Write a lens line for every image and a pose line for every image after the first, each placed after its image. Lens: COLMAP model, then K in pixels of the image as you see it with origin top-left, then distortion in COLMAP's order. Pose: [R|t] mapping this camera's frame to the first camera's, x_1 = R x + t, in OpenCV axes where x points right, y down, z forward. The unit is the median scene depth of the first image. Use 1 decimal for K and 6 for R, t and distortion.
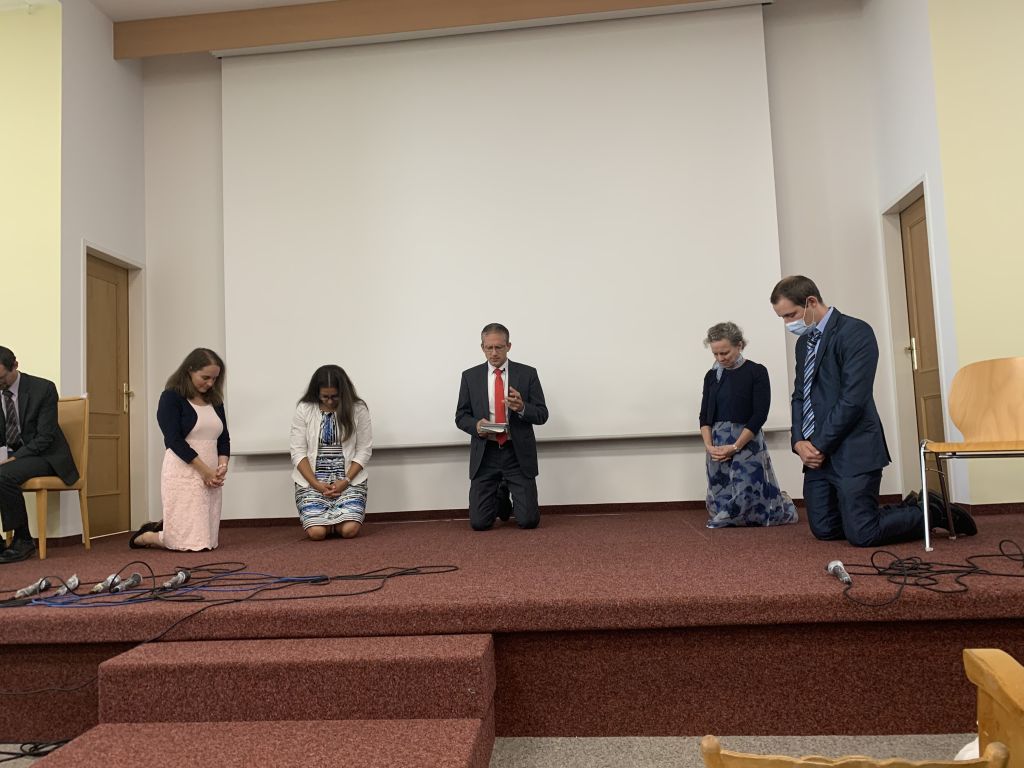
lens RADIAL K [[787.1, 0, 504.4], [0, 787.1, 386.7], [0, 0, 1]] dist [0.023171, -0.021443]
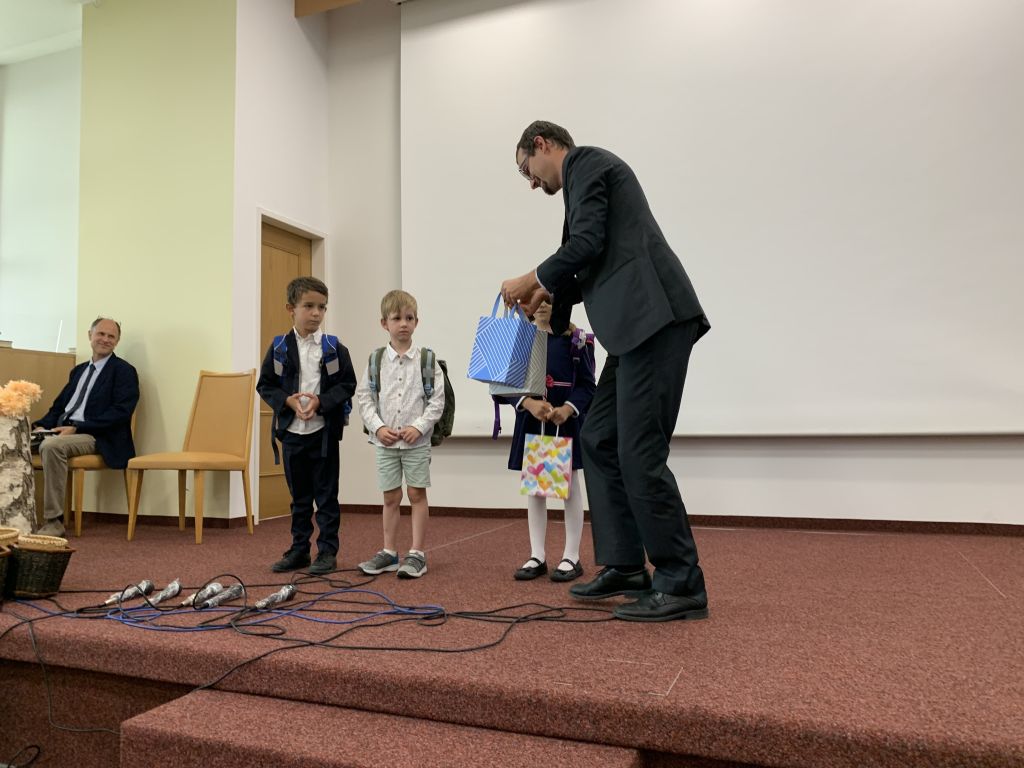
lens RADIAL K [[787.1, 0, 501.3], [0, 787.1, 385.2], [0, 0, 1]] dist [0.023171, -0.021443]
pose [[0.956888, 0.016845, -0.289968, 0.057237], [-0.008685, 0.999530, 0.029402, -0.005261], [0.290327, -0.025616, 0.956584, 0.333676]]
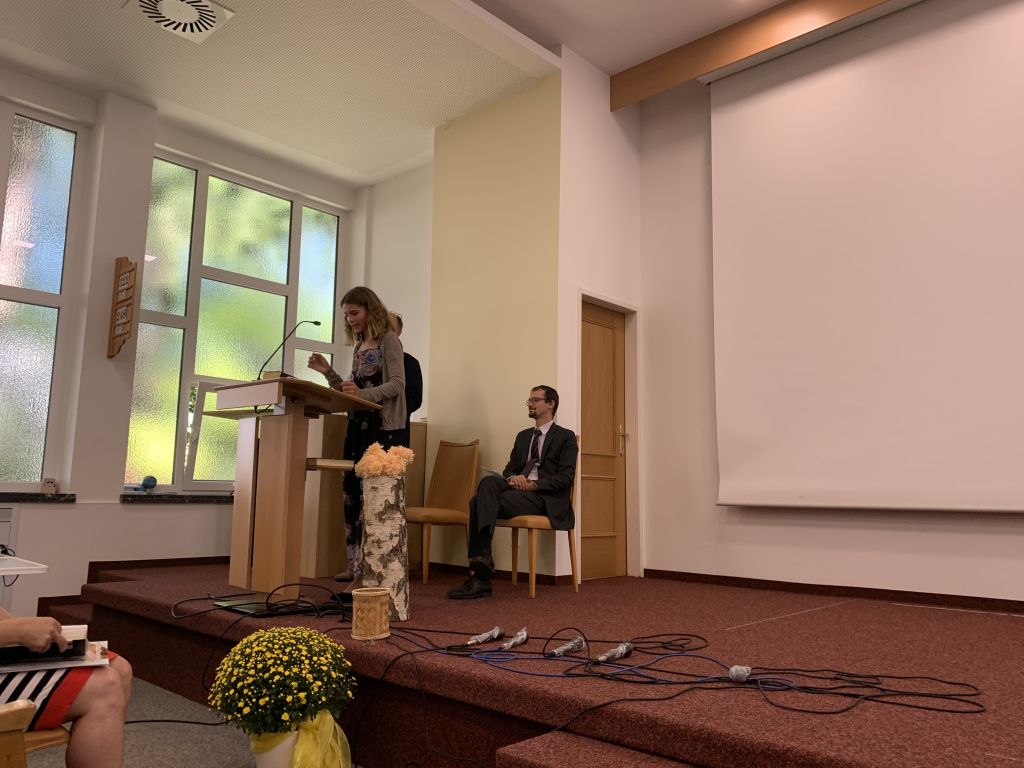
lens RADIAL K [[787.1, 0, 513.7], [0, 787.1, 383.8], [0, 0, 1]] dist [0.023171, -0.021443]
pose [[0.794695, -0.031184, -0.606207, 0.042577], [-0.002091, 0.998533, -0.054107, -0.006642], [0.607005, 0.044266, 0.793464, 0.265633]]
